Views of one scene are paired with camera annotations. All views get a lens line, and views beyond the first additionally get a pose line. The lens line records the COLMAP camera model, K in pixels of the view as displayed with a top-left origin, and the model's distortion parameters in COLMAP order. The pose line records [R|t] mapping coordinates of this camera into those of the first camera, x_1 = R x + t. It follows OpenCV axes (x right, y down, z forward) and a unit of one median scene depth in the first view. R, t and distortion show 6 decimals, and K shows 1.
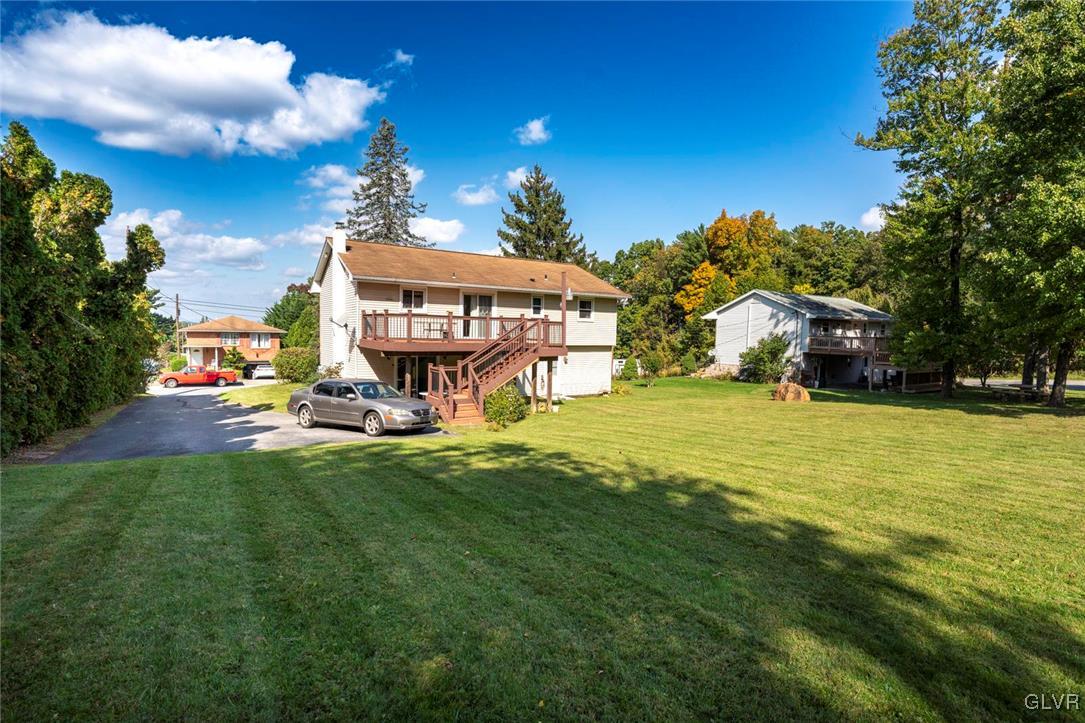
lens RADIAL K [[513.3, 0, 542.5], [0, 513.3, 361.5], [0, 0, 1]] dist [-0.018959, 0.000204]
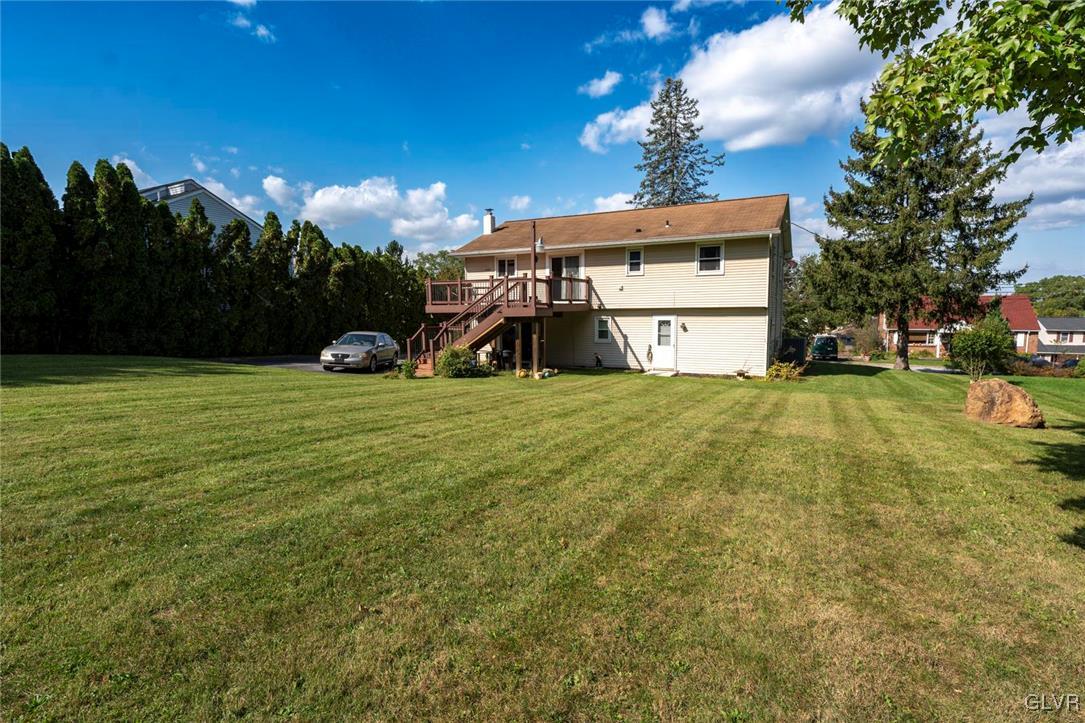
lens RADIAL K [[547.2, 0, 542.5], [0, 547.2, 361.5], [0, 0, 1]] dist [-0.021635, -0.000093]
pose [[0.488551, 0.054354, -0.870841, 0.651377], [-0.029622, 0.998516, 0.045704, 0.017826], [0.872032, 0.003468, 0.489436, 0.401295]]
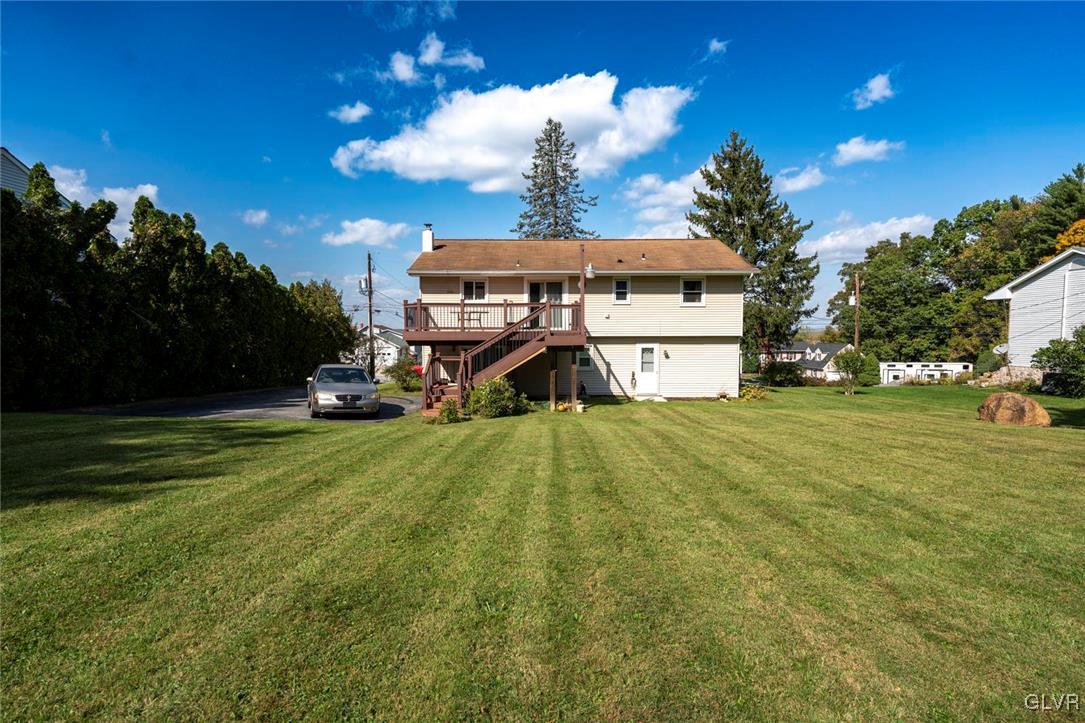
lens RADIAL K [[513.3, 0, 542.5], [0, 513.3, 361.5], [0, 0, 1]] dist [-0.018959, 0.000204]
pose [[0.831594, 0.010788, -0.555279, 0.332287], [-0.013832, 0.999904, -0.001288, 0.012824], [0.555212, 0.008751, 0.831663, 0.197669]]
